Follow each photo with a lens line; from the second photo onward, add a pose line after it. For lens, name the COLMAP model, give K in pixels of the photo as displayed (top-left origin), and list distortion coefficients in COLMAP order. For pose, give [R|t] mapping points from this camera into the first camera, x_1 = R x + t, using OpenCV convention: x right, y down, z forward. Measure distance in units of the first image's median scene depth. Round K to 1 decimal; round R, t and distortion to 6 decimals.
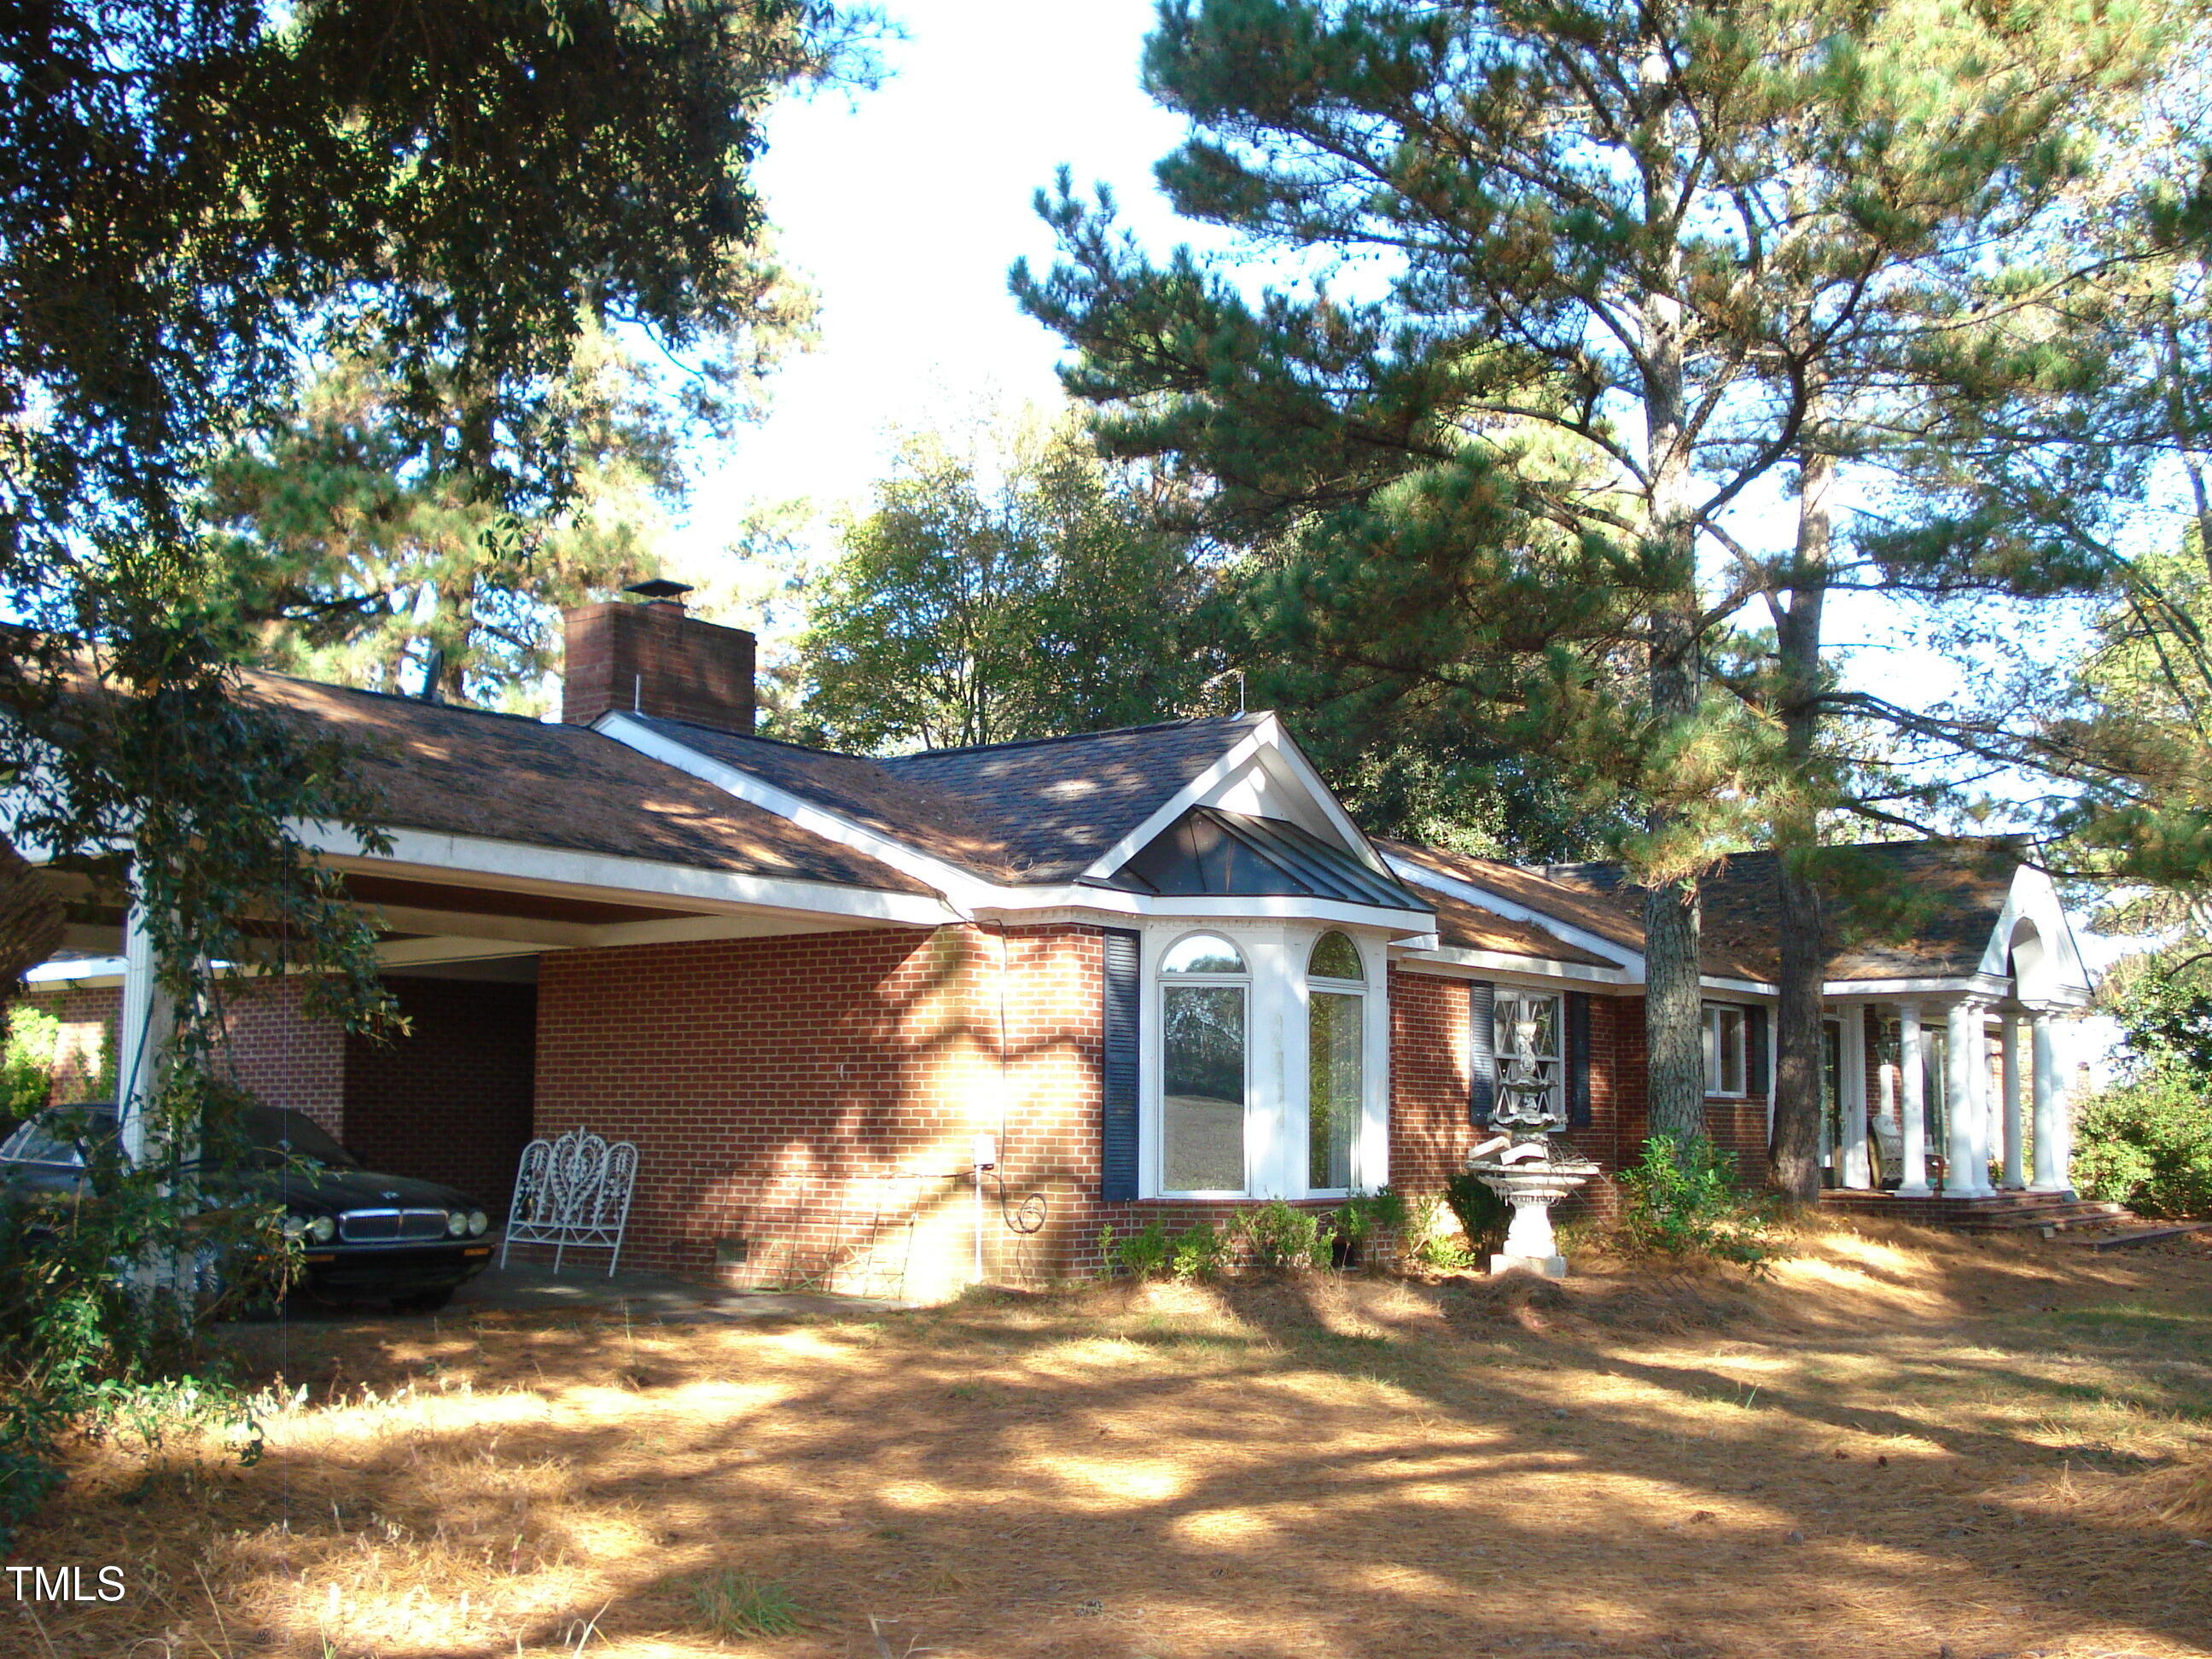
lens RADIAL K [[2497.5, 0, 1102.7], [0, 2497.5, 817.8], [0, 0, 1]] dist [-0.066568, -0.162298]
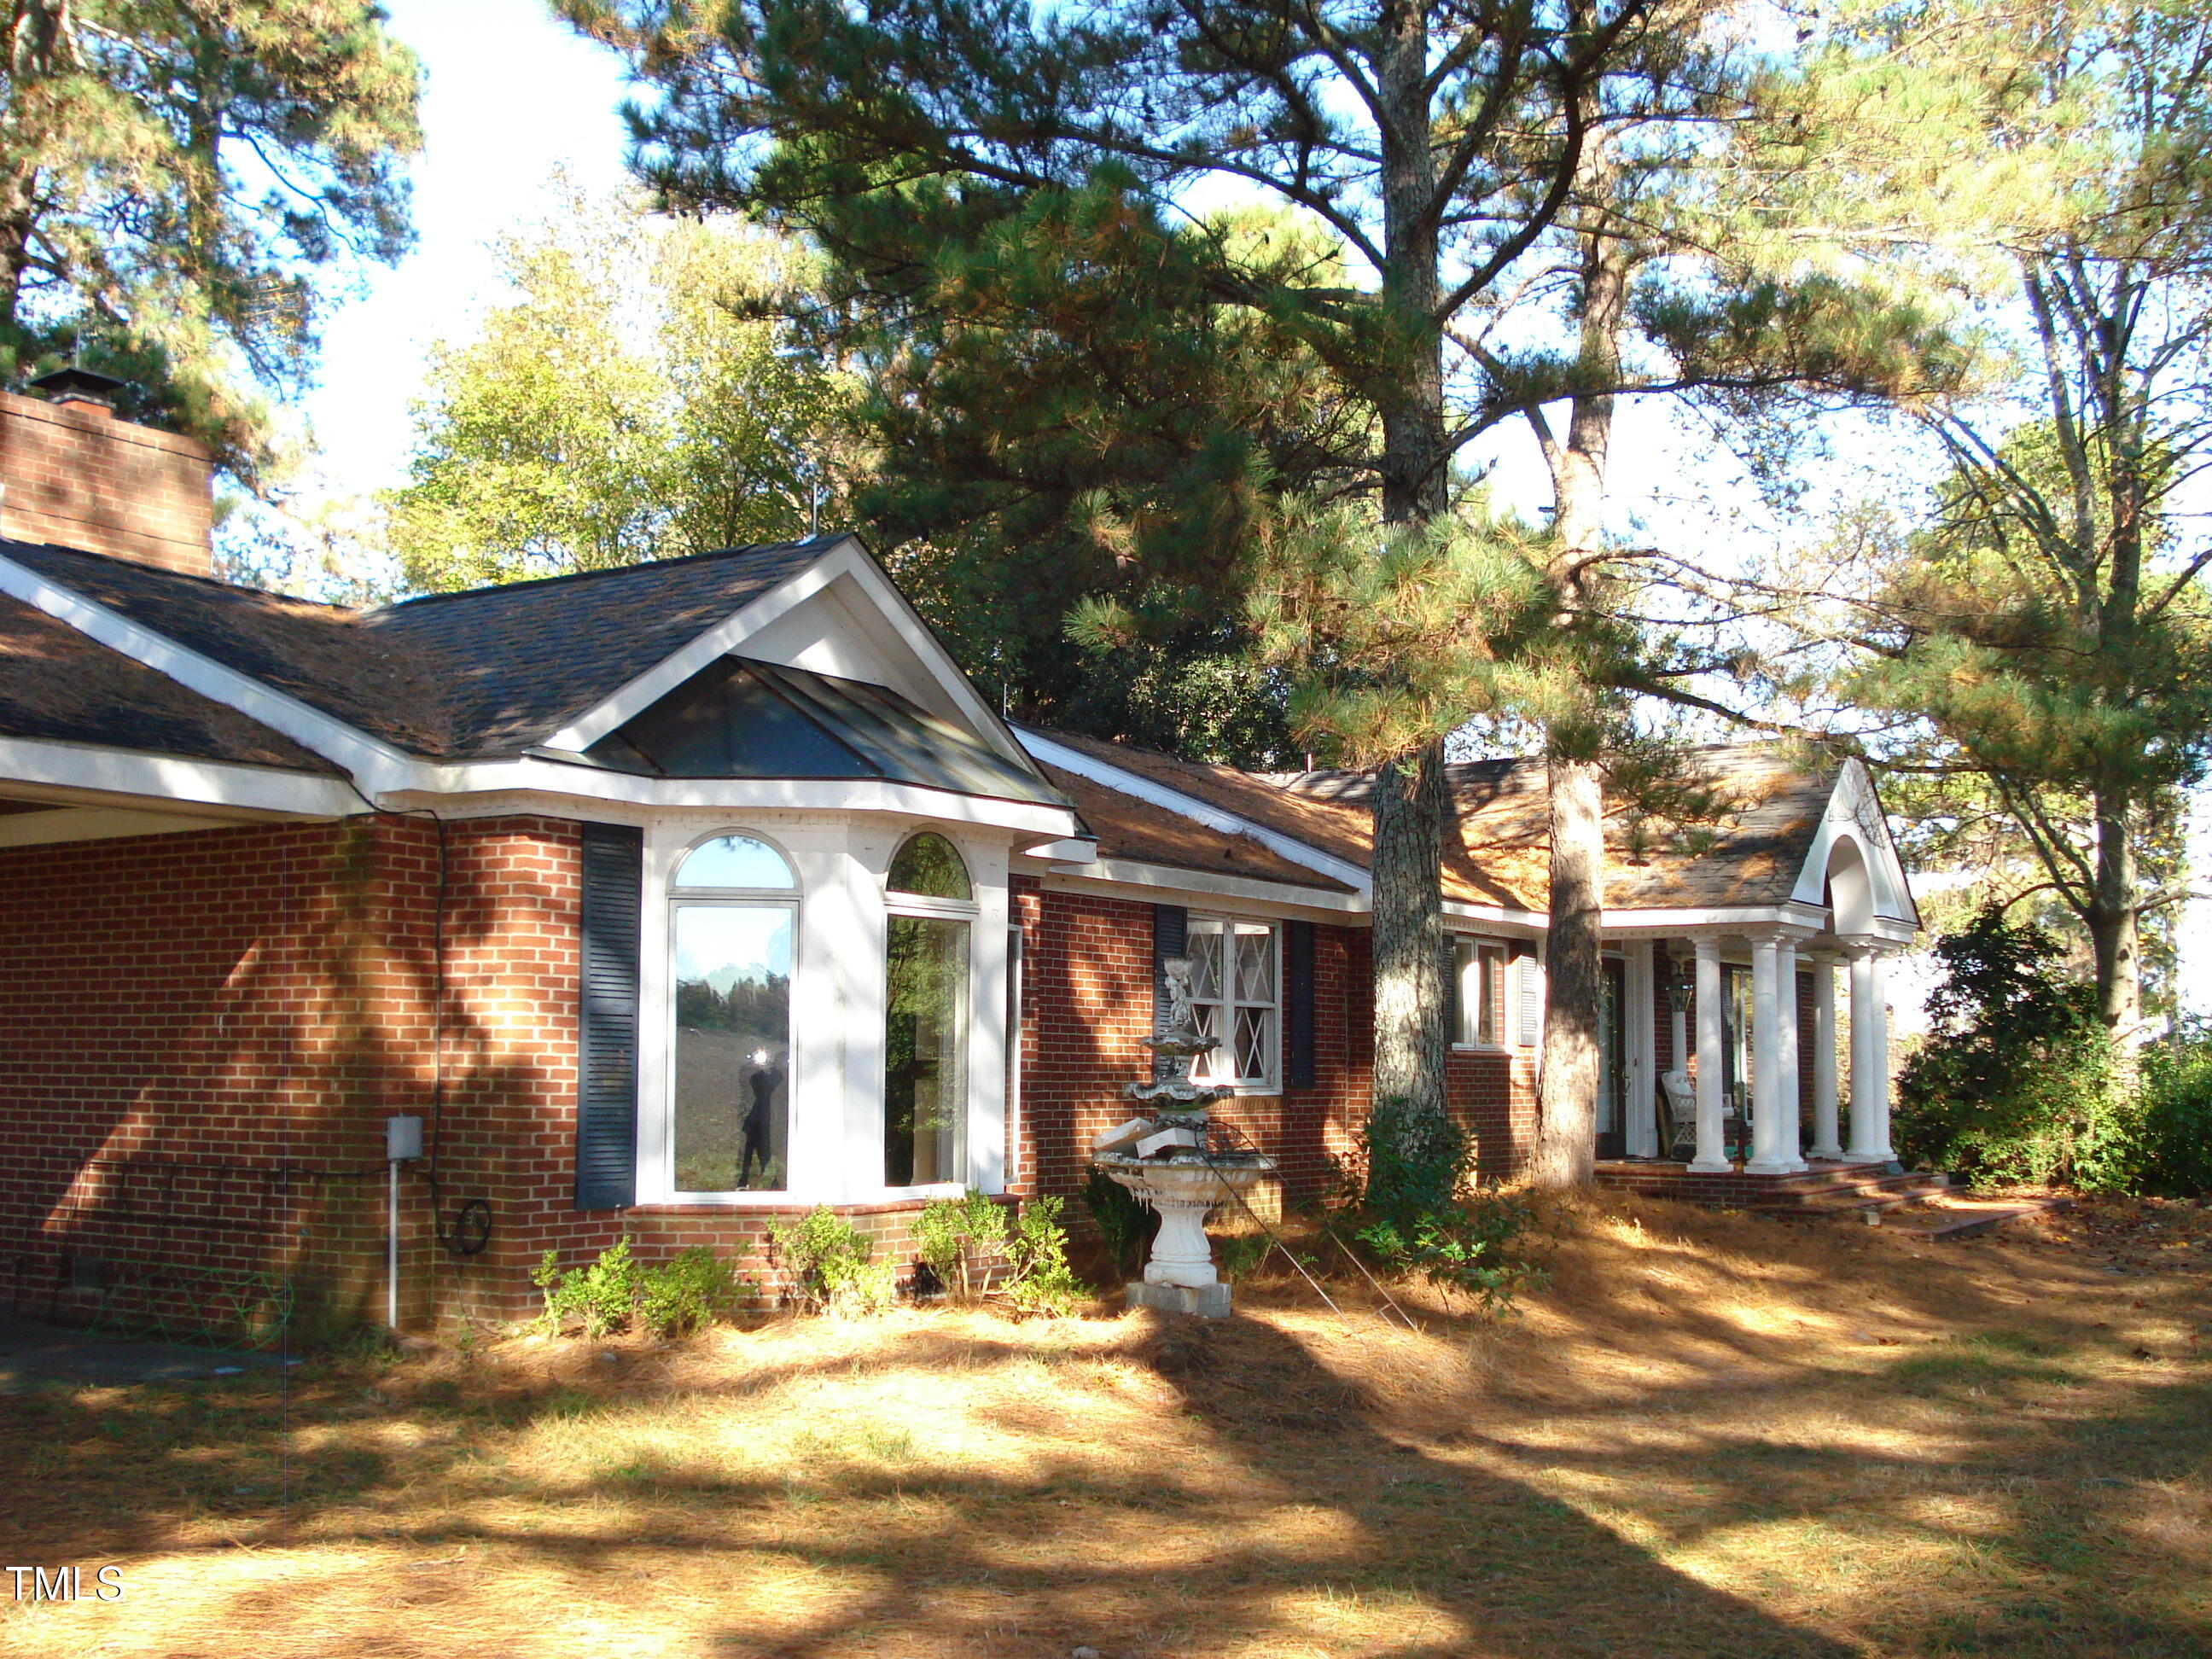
lens RADIAL K [[2492.5, 0, 1118.6], [0, 2492.5, 840.0], [0, 0, 1]] dist [-0.066839, -0.119664]
pose [[0.996644, 0.003674, 0.081771, 0.083952], [-0.006394, 0.999434, 0.033028, 0.022066], [-0.081603, -0.033440, 0.996104, 0.257387]]
